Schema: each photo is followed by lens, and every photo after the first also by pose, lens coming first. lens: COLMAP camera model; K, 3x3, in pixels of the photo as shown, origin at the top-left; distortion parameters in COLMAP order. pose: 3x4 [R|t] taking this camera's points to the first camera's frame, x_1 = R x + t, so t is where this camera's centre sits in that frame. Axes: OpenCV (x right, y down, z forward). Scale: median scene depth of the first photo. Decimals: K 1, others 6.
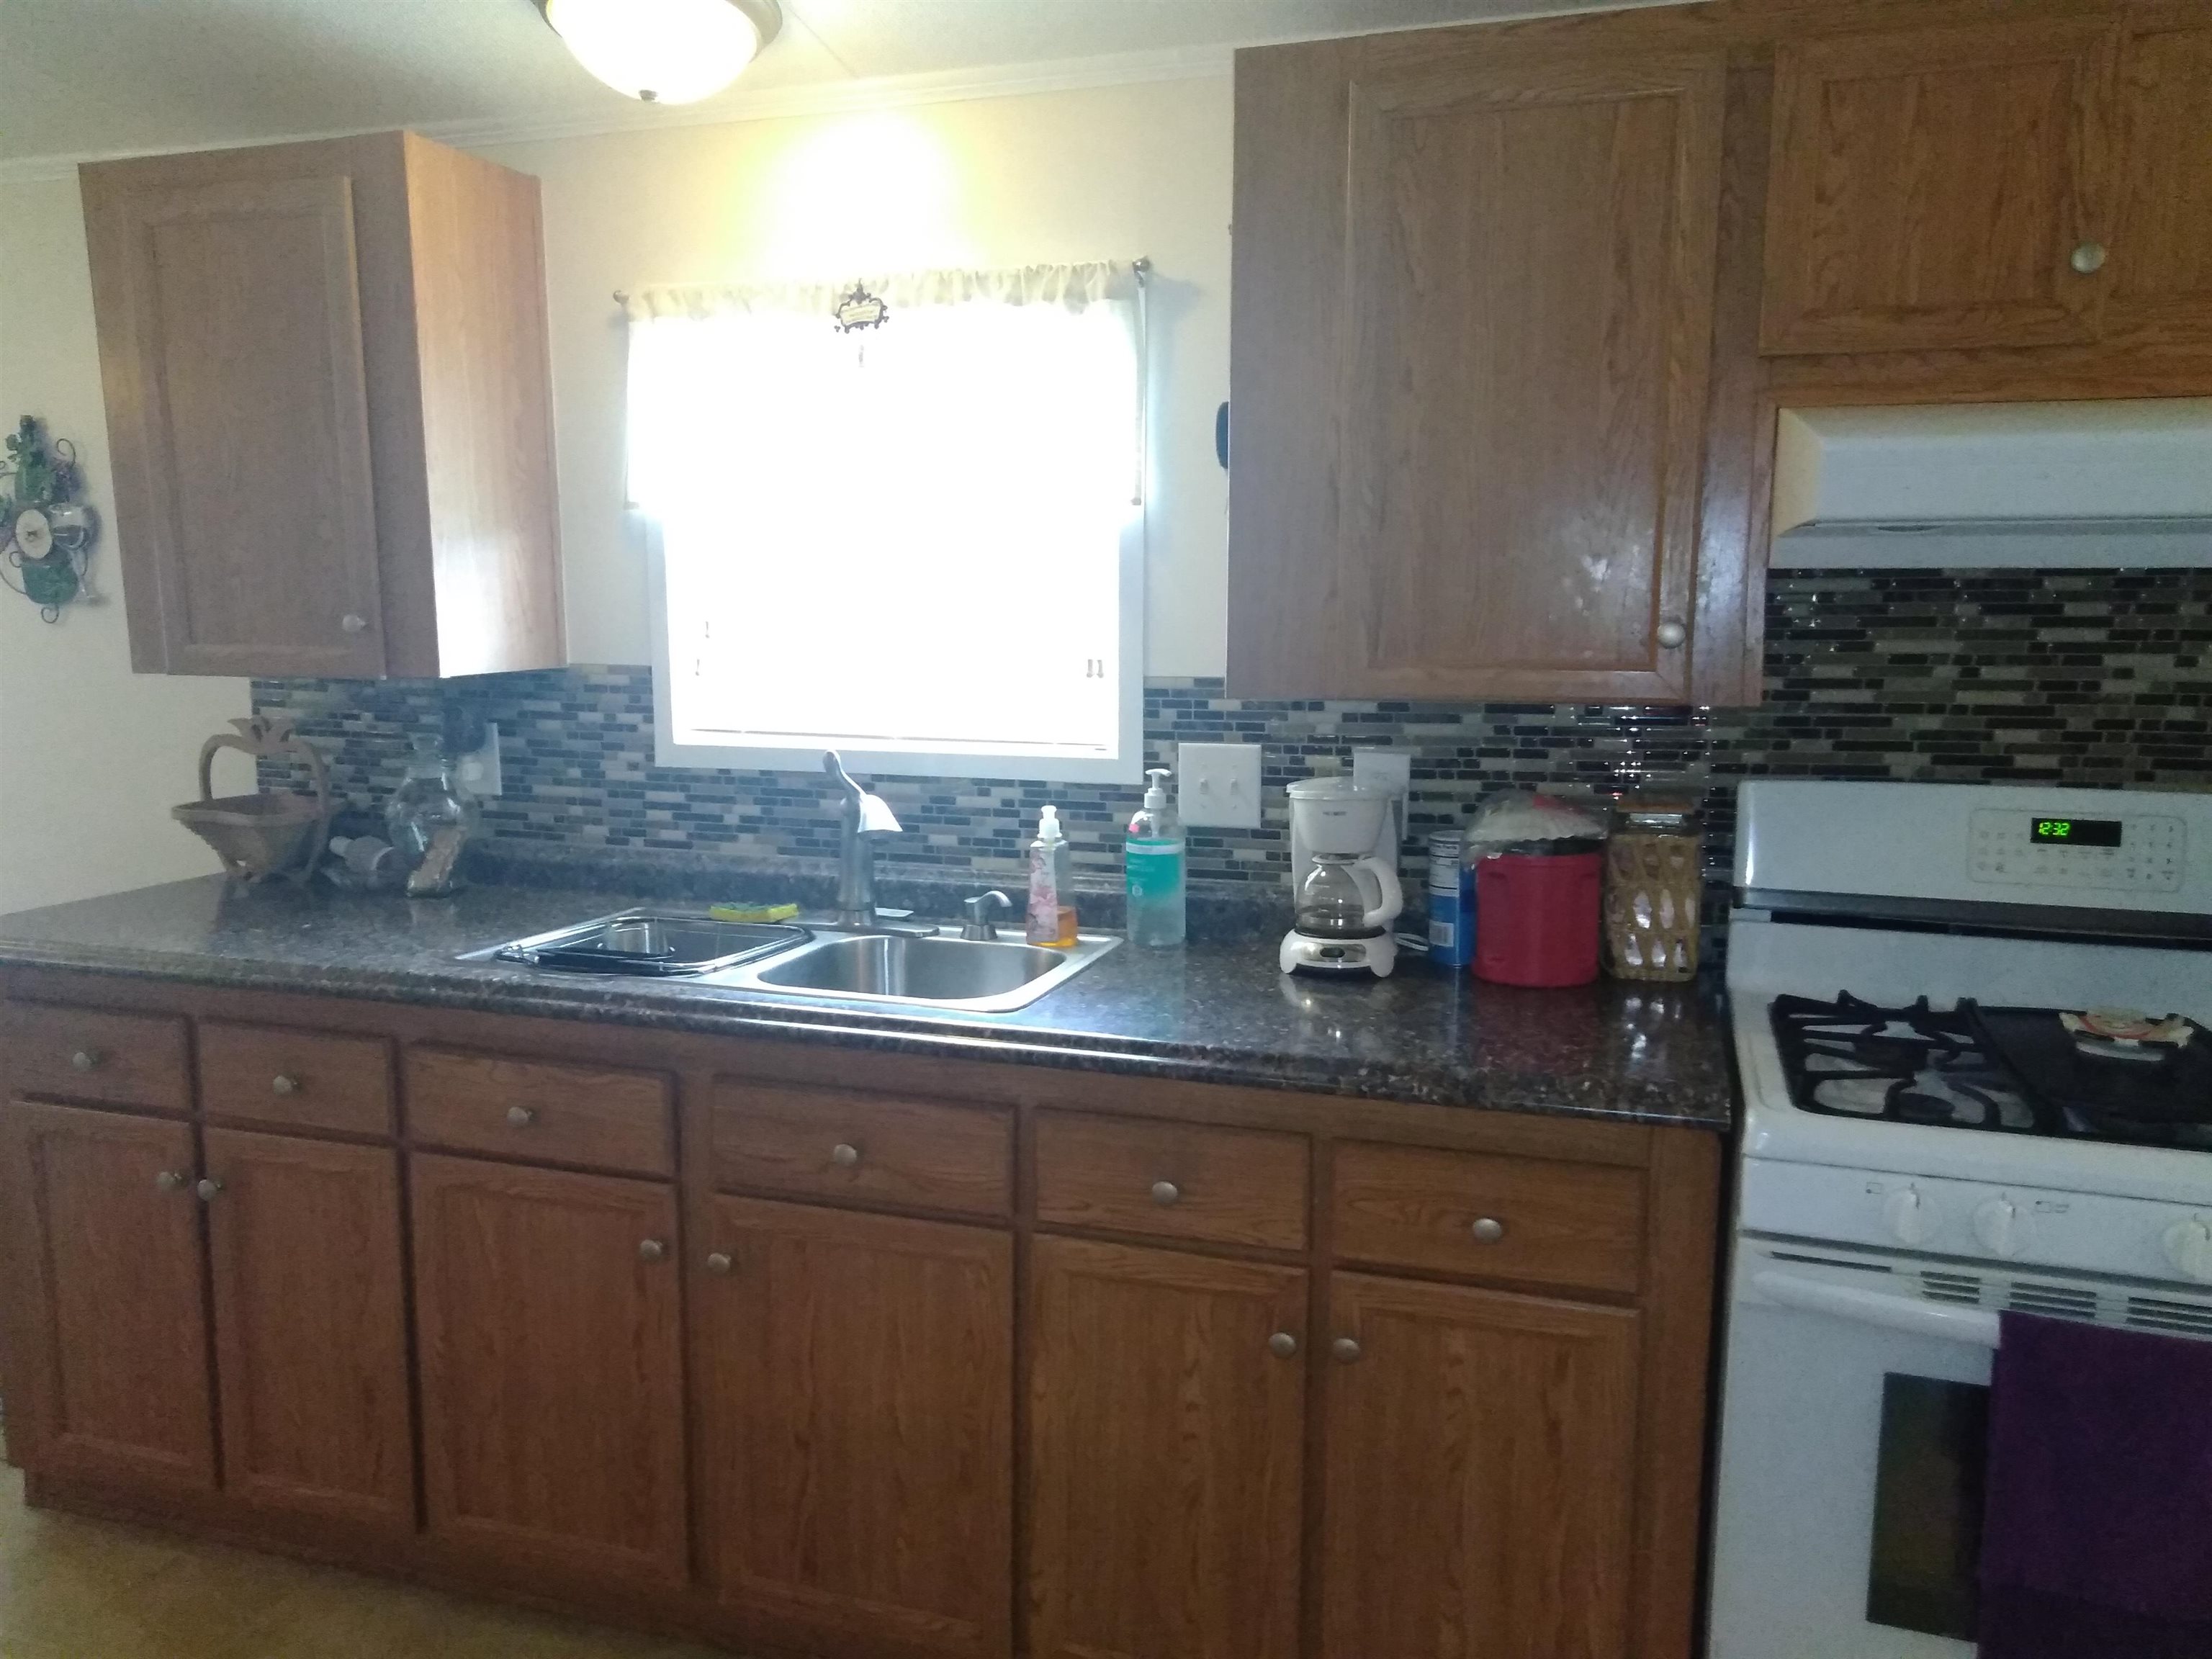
lens RADIAL K [[1663.2, 0, 1143.8], [0, 1663.2, 852.8], [0, 0, 1]] dist [0.075996, -0.085024]
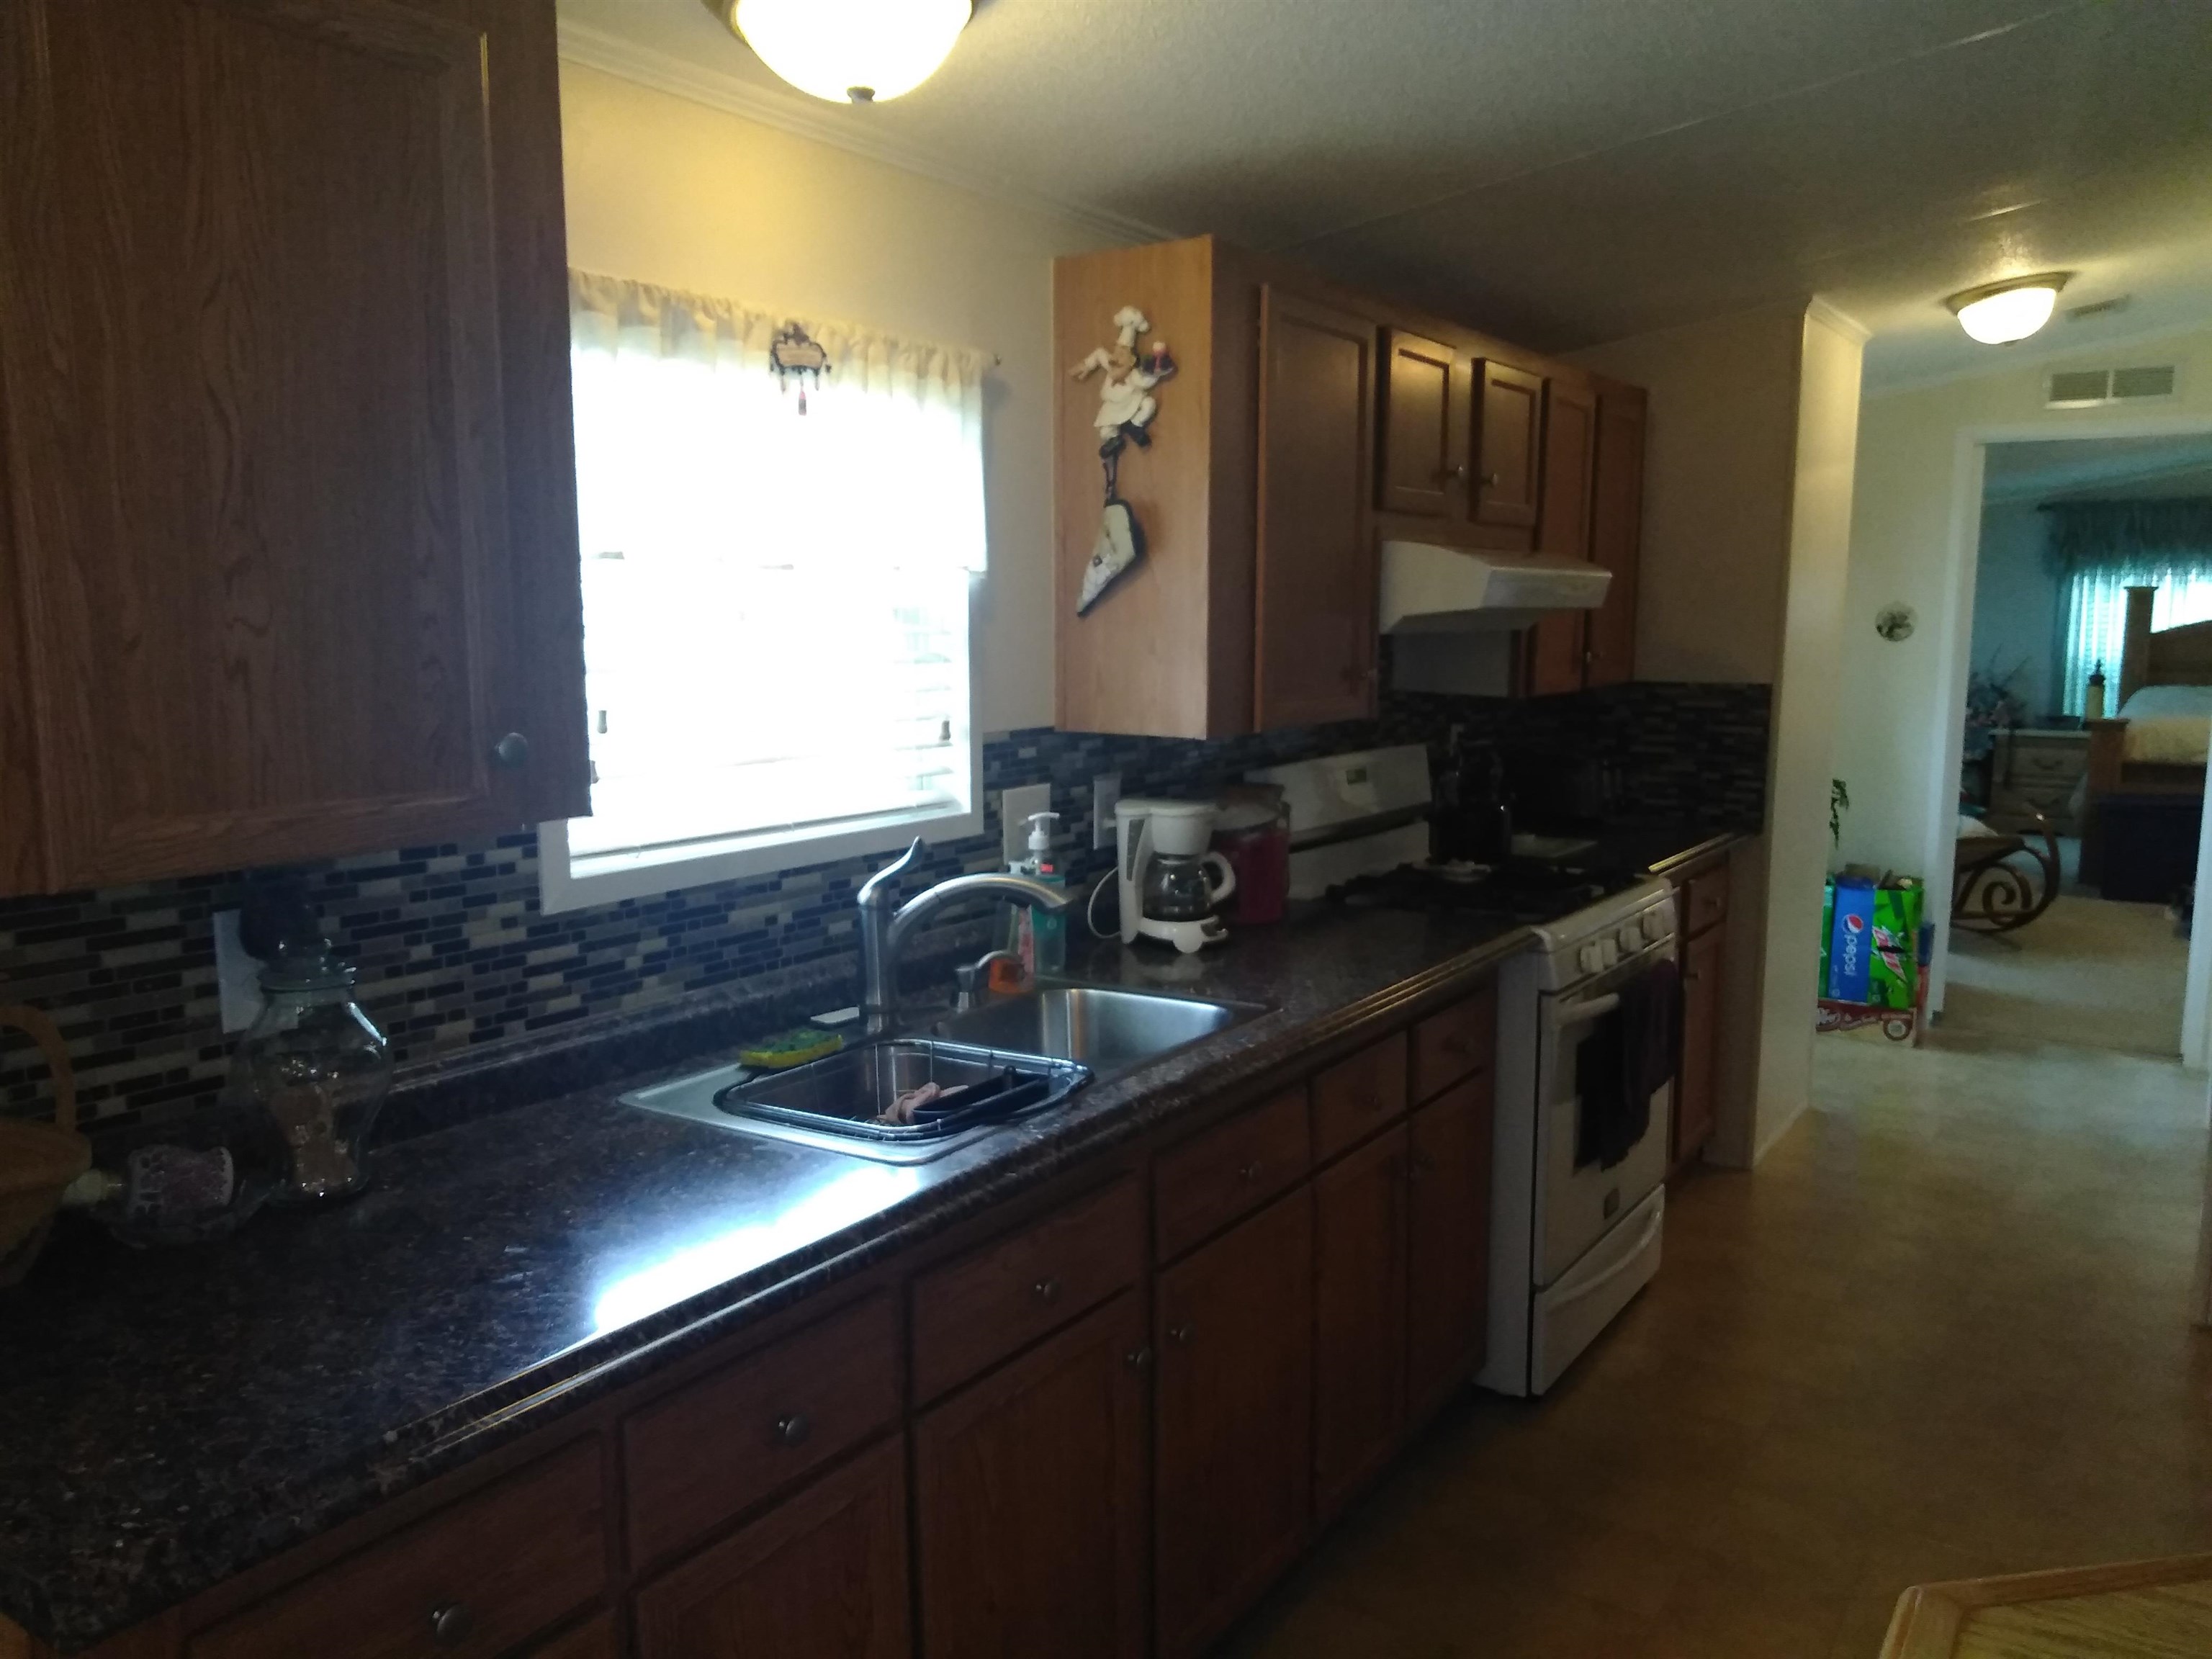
lens RADIAL K [[1692.5, 0, 1111.3], [0, 1692.5, 877.7], [0, 0, 1]] dist [0.028222, -0.004733]
pose [[0.259162, -0.153241, 0.953600, -1.032480], [0.155578, 0.981063, 0.115373, -0.127210], [-0.953221, 0.118459, 0.278095, 0.622594]]
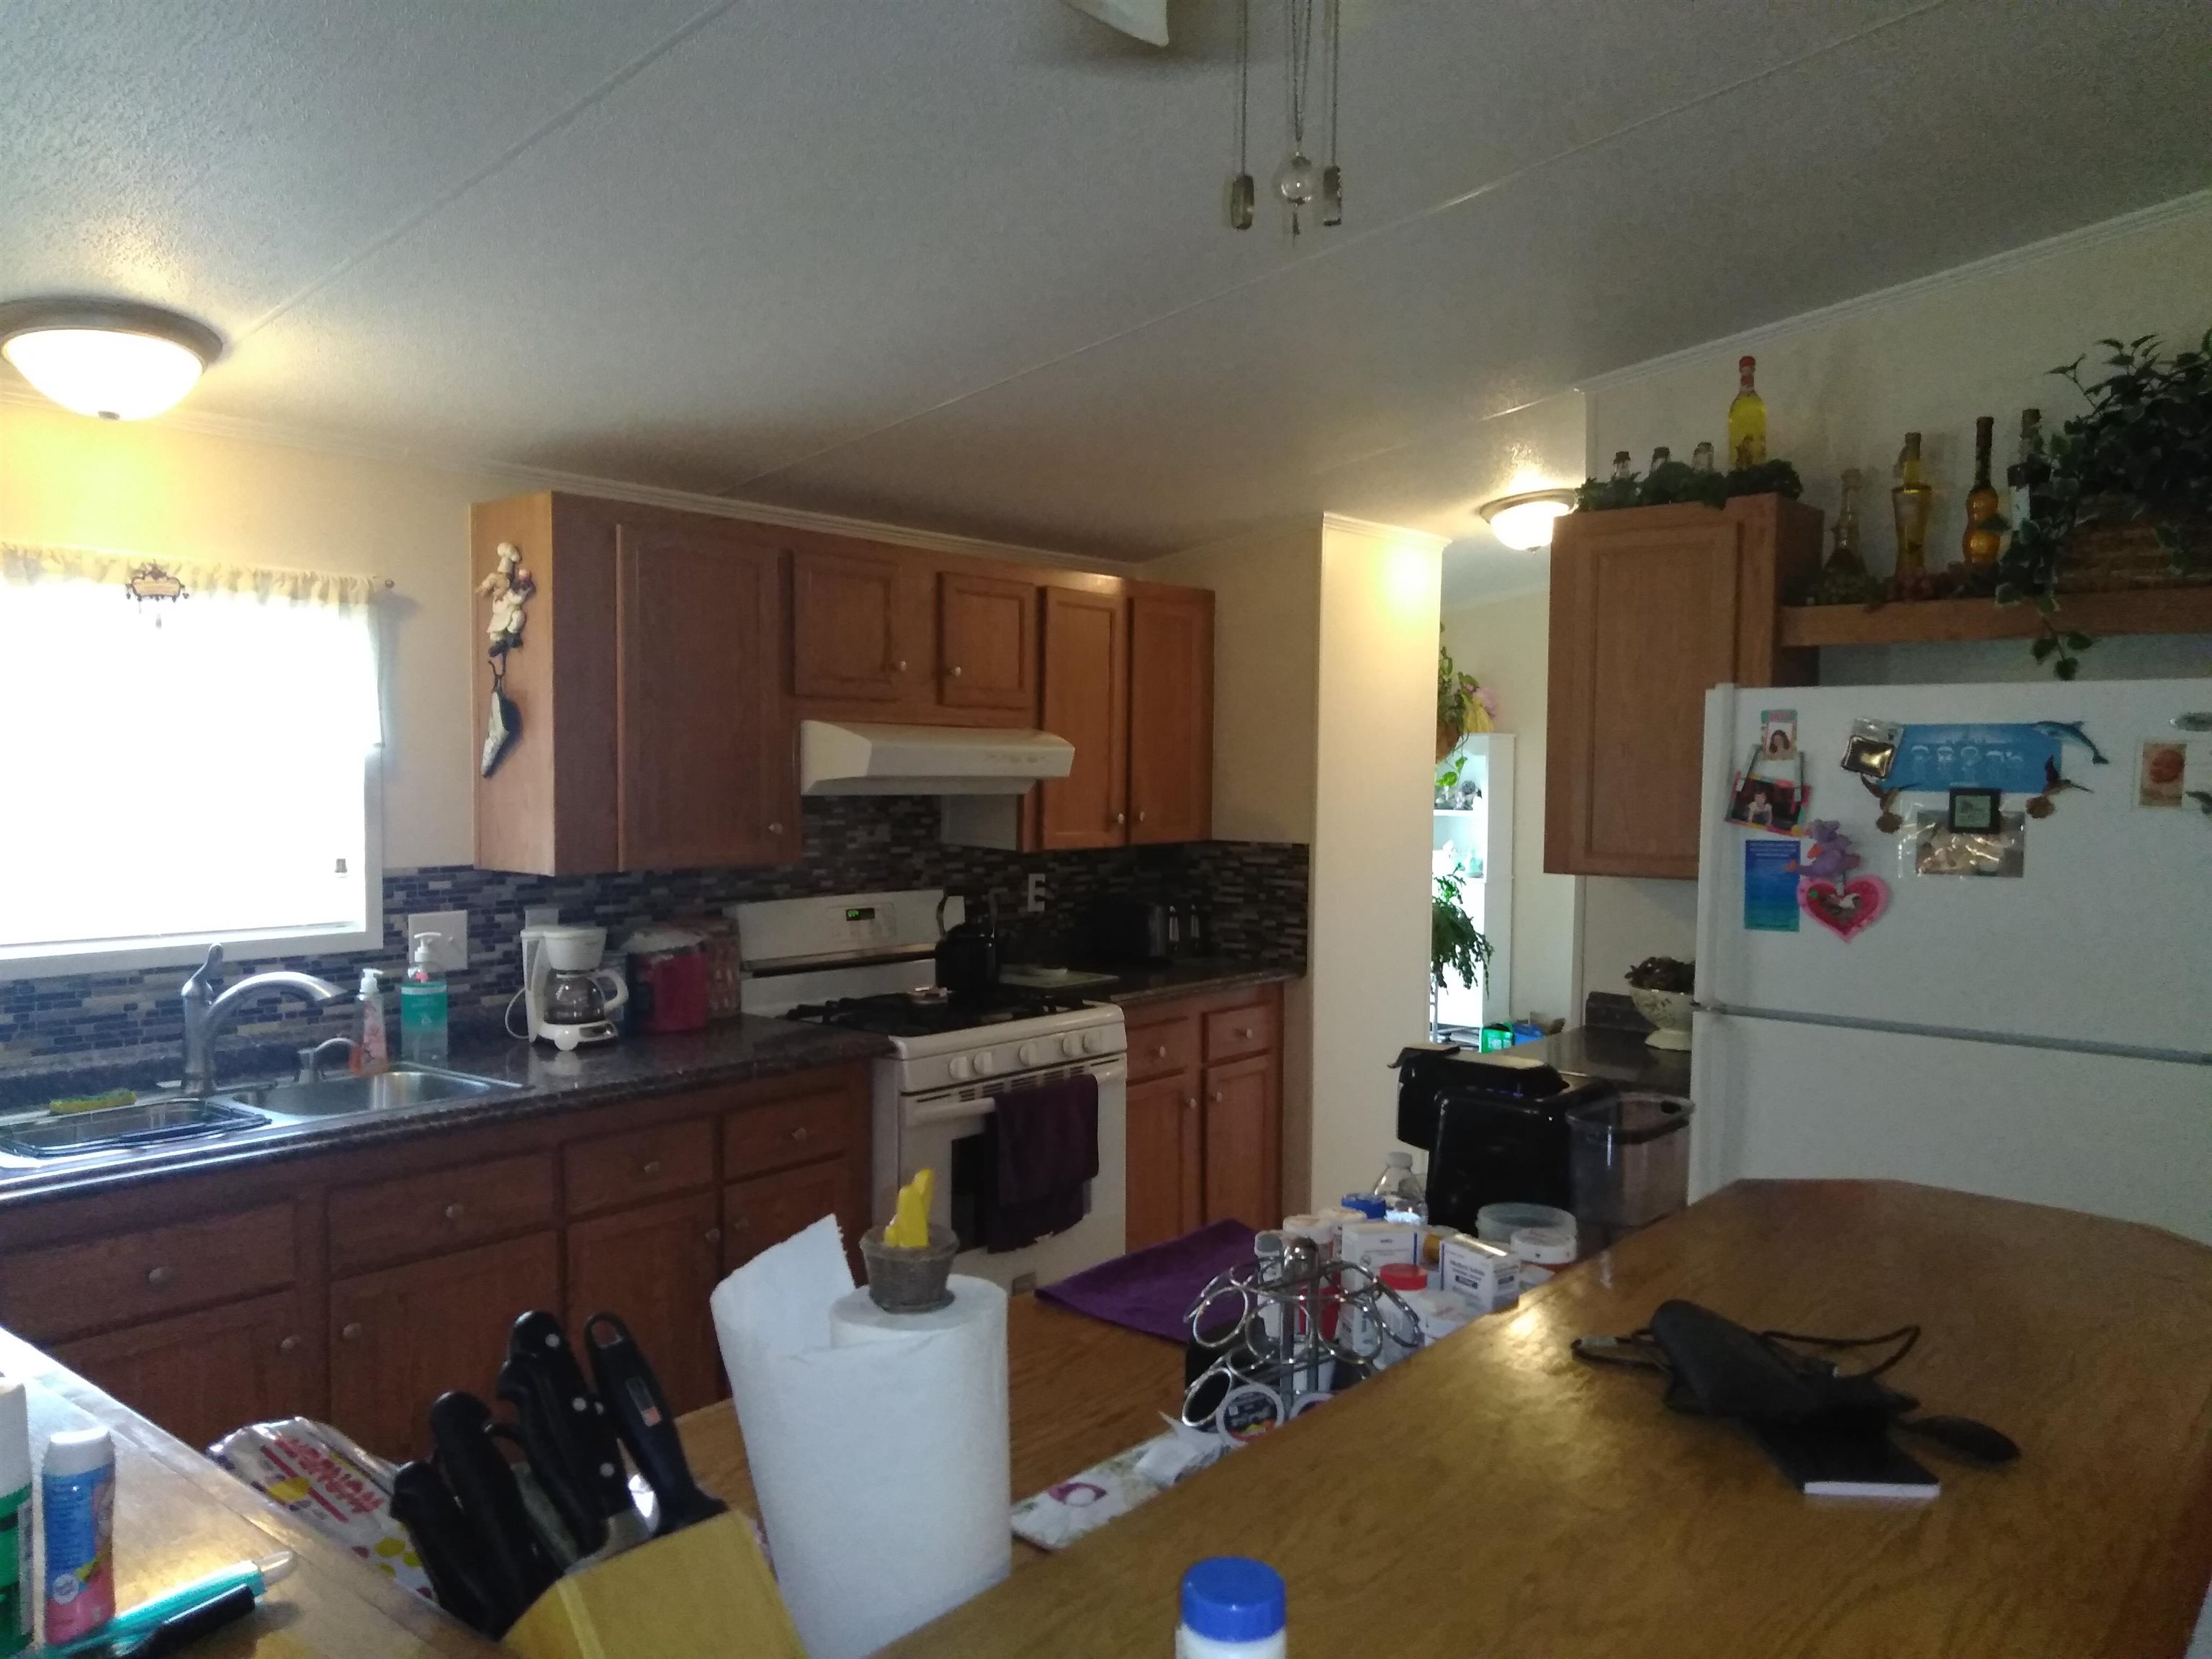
lens RADIAL K [[1664.3, 0, 1108.3], [0, 1664.3, 853.3], [0, 0, 1]] dist [0.041231, -0.066481]
pose [[0.353524, -0.046154, 0.934286, -1.067349], [0.142392, 0.989798, -0.004984, -0.026971], [-0.924524, 0.134796, 0.356489, -0.043626]]
